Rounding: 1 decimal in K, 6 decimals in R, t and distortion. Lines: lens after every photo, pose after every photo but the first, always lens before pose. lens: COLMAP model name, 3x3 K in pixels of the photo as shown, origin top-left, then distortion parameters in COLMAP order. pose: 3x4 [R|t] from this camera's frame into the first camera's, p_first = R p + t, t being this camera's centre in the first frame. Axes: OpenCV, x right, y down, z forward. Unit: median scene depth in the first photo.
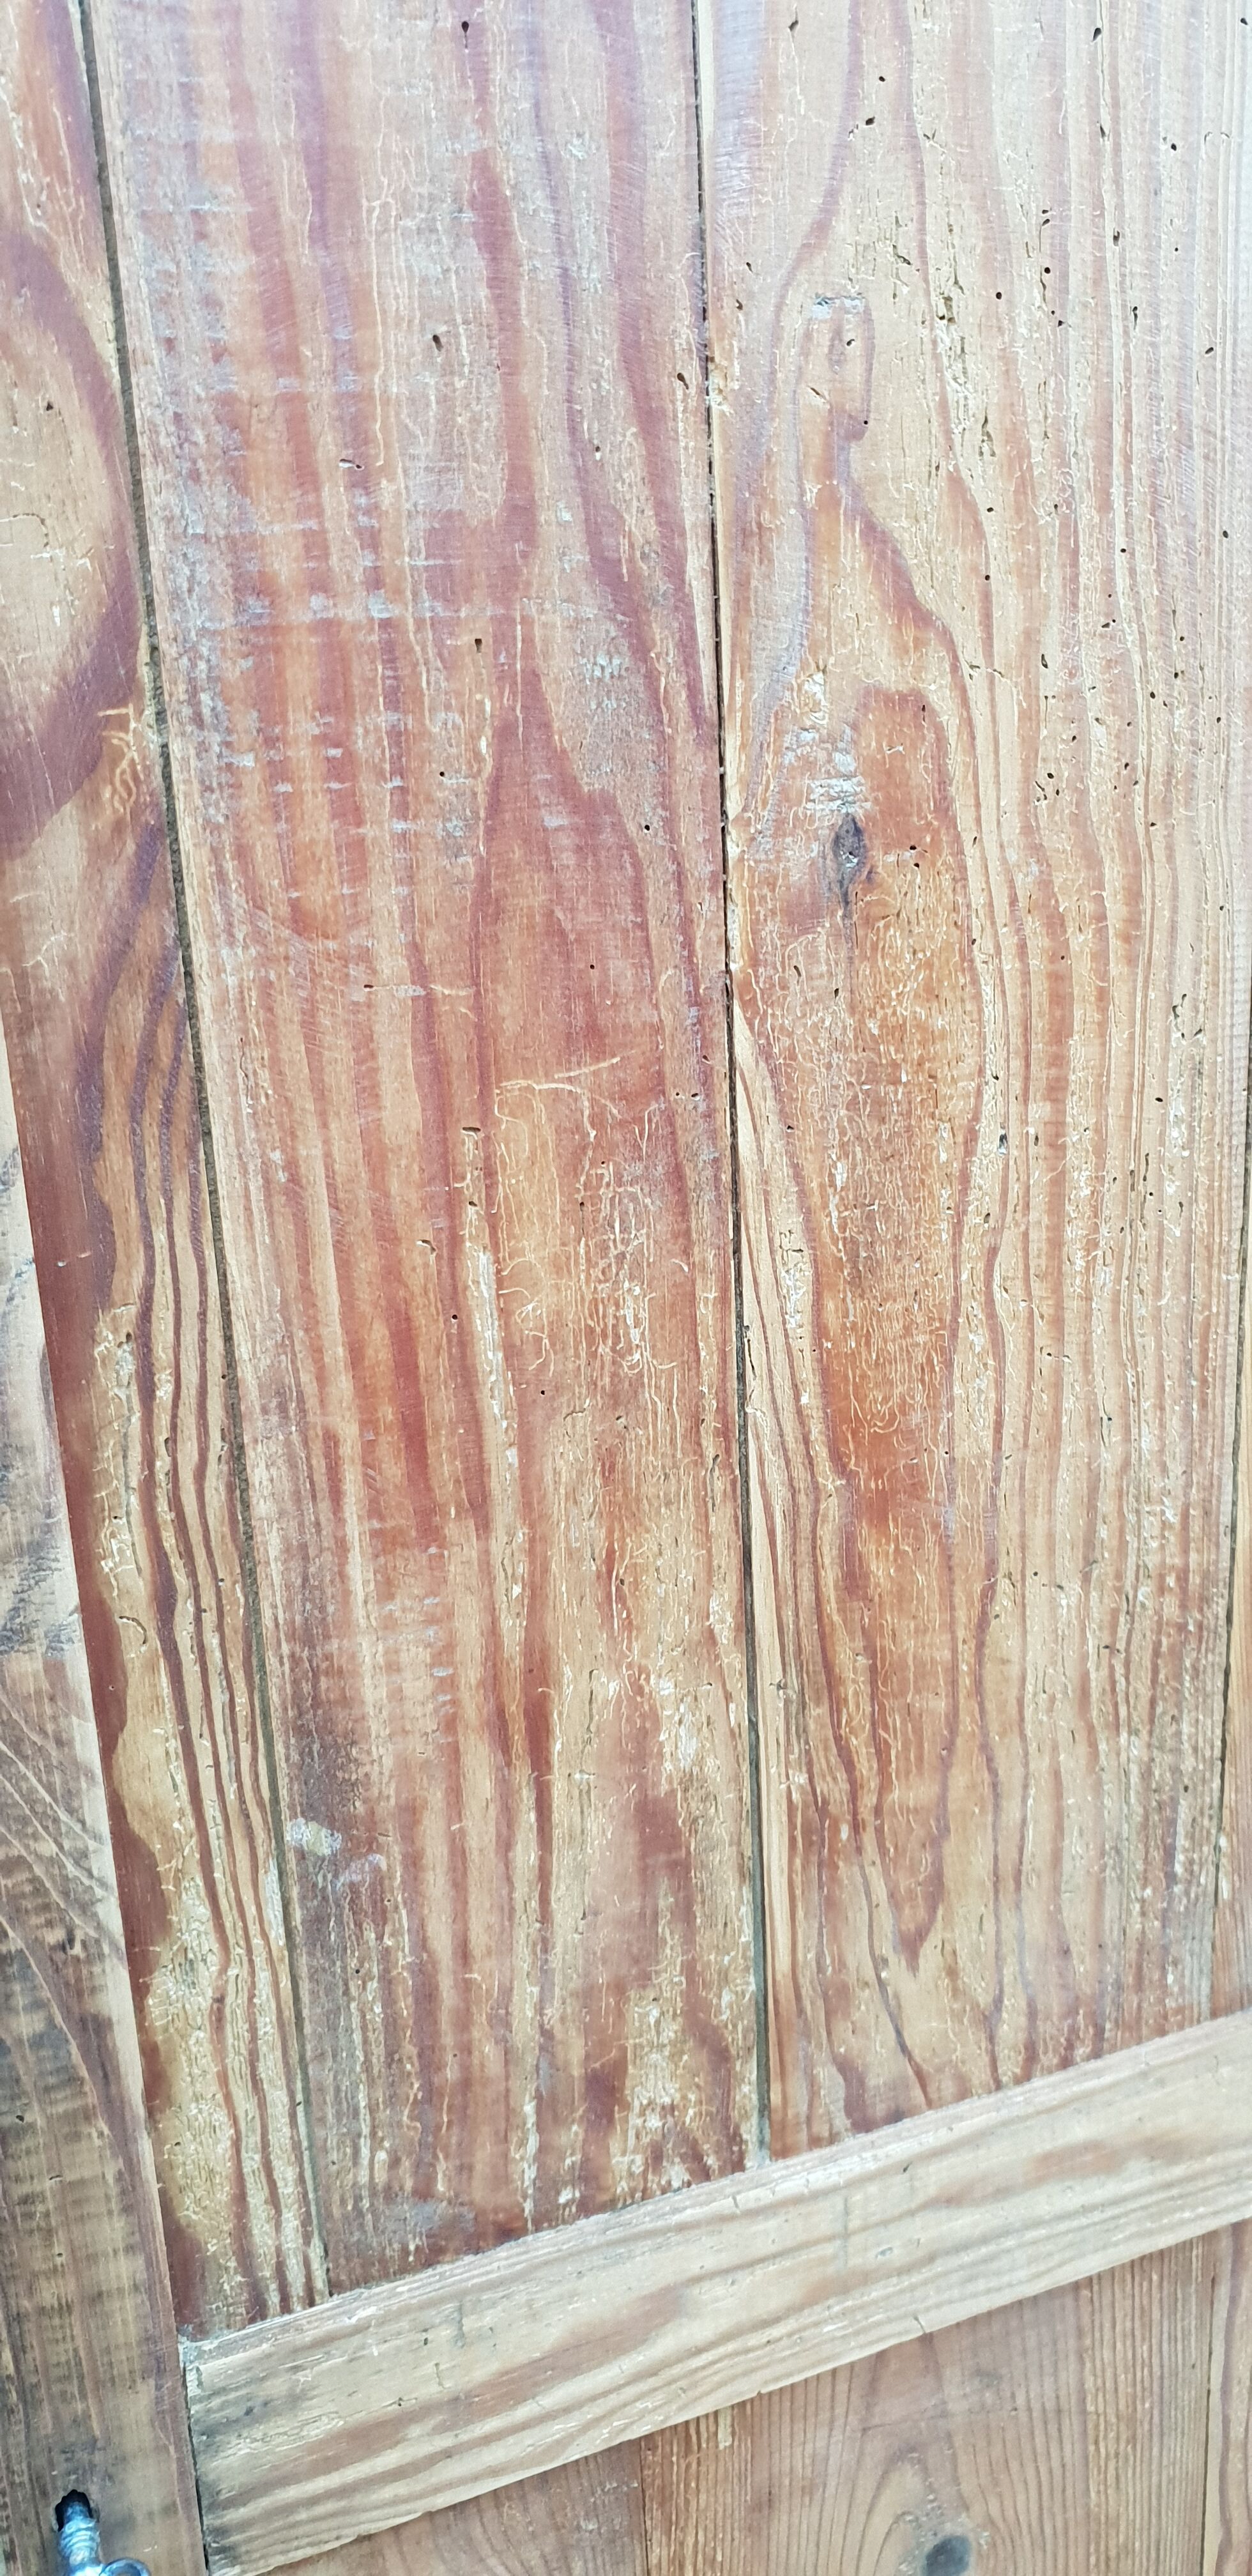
lens RADIAL K [[2024.8, 0, 709.8], [0, 2024.8, 1243.0], [0, 0, 1]] dist [0.007673, 0.007011]
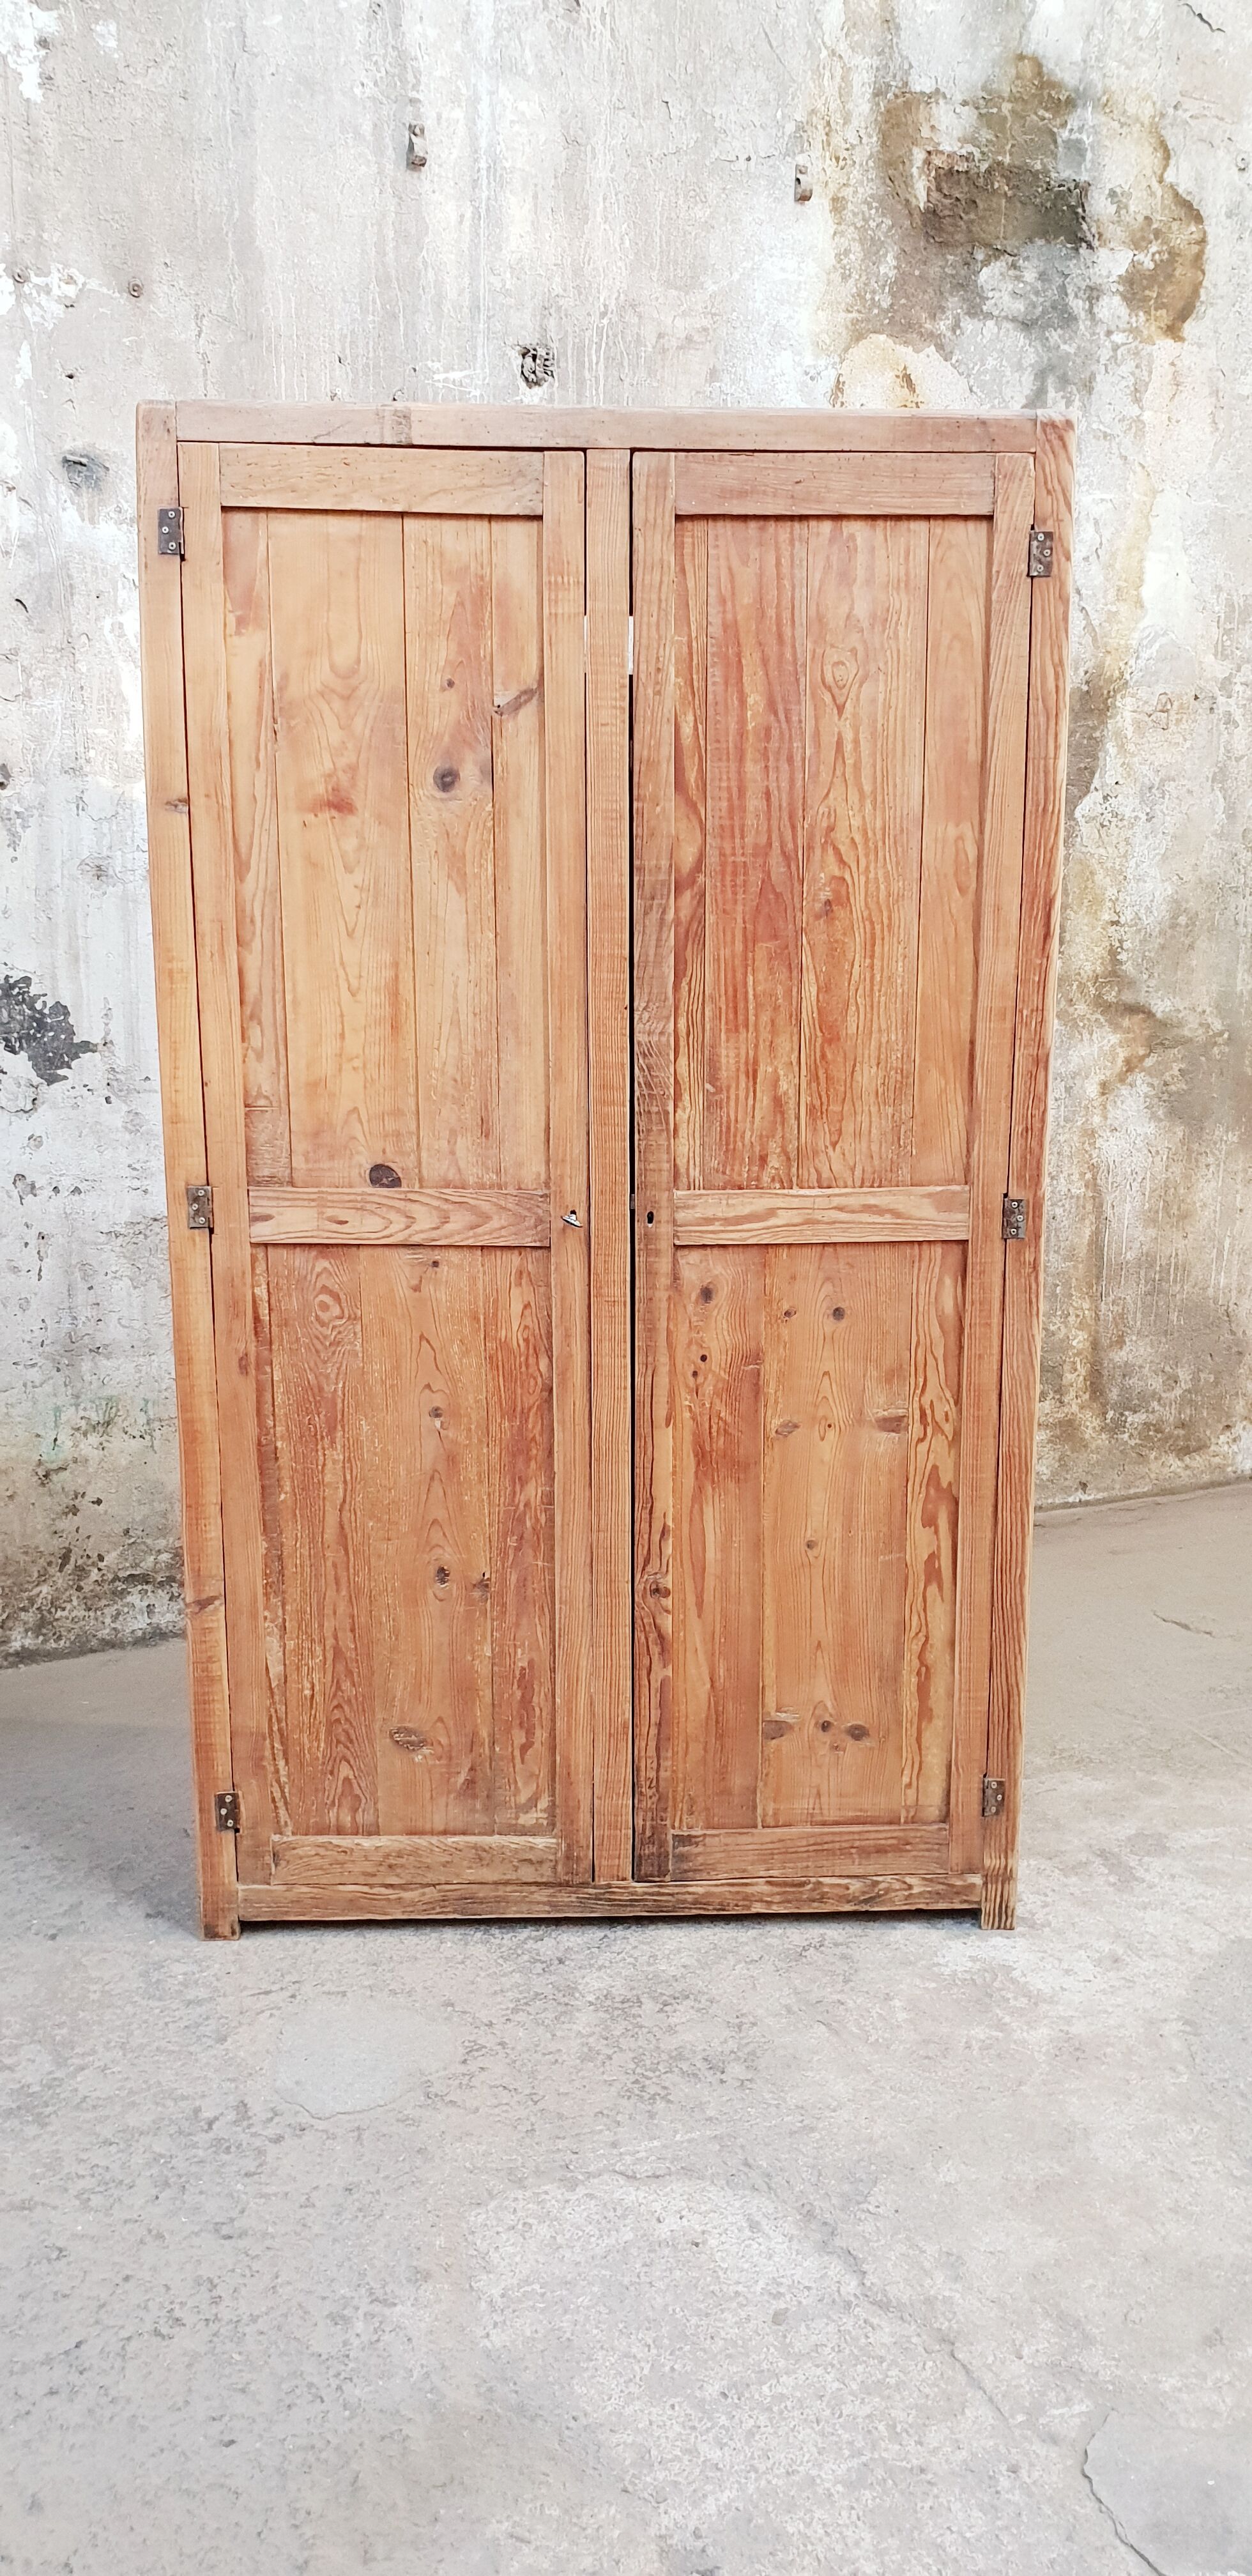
lens RADIAL K [[2024.8, 0, 646.4], [0, 2024.8, 1269.5], [0, 0, 1]] dist [0.007673, 0.007011]
pose [[0.943084, 0.107120, -0.314831, 1.348434], [-0.122959, 0.991933, -0.030825, 0.942489], [0.308989, 0.067782, 0.948647, -3.979895]]
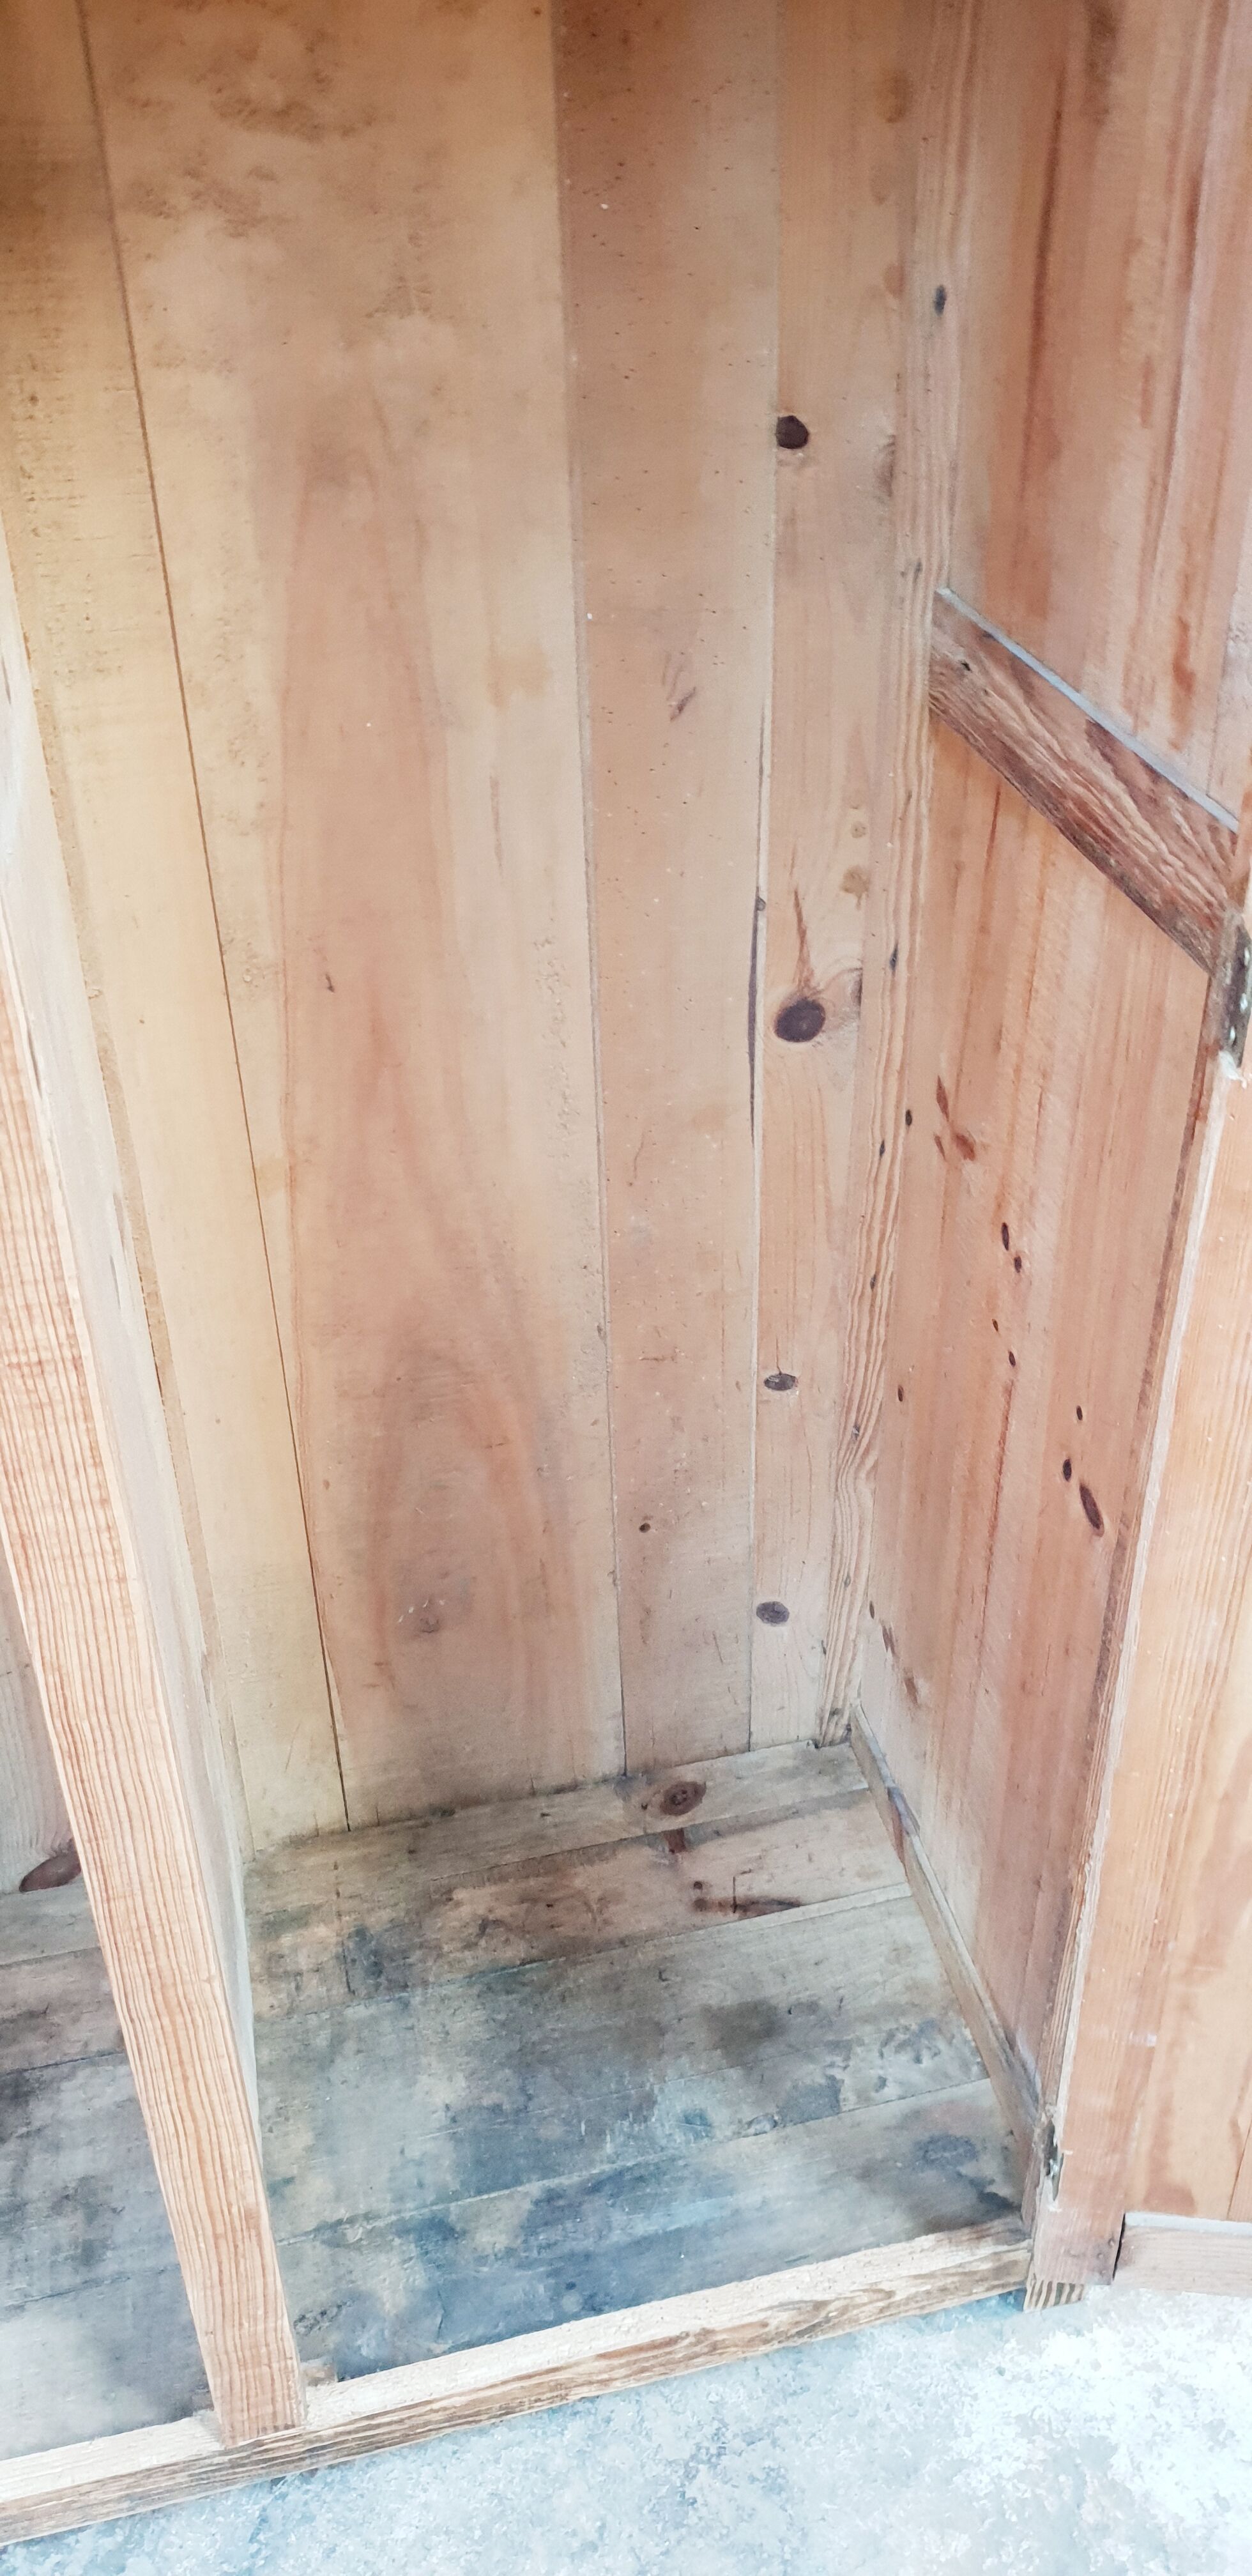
lens RADIAL K [[2024.8, 0, 679.9], [0, 2024.8, 1306.8], [0, 0, 1]] dist [0.007673, 0.007011]
pose [[0.989471, 0.107965, -0.096393, 0.276456], [-0.071374, 0.943370, 0.323973, 0.264864], [0.125912, -0.313682, 0.941143, -0.440338]]
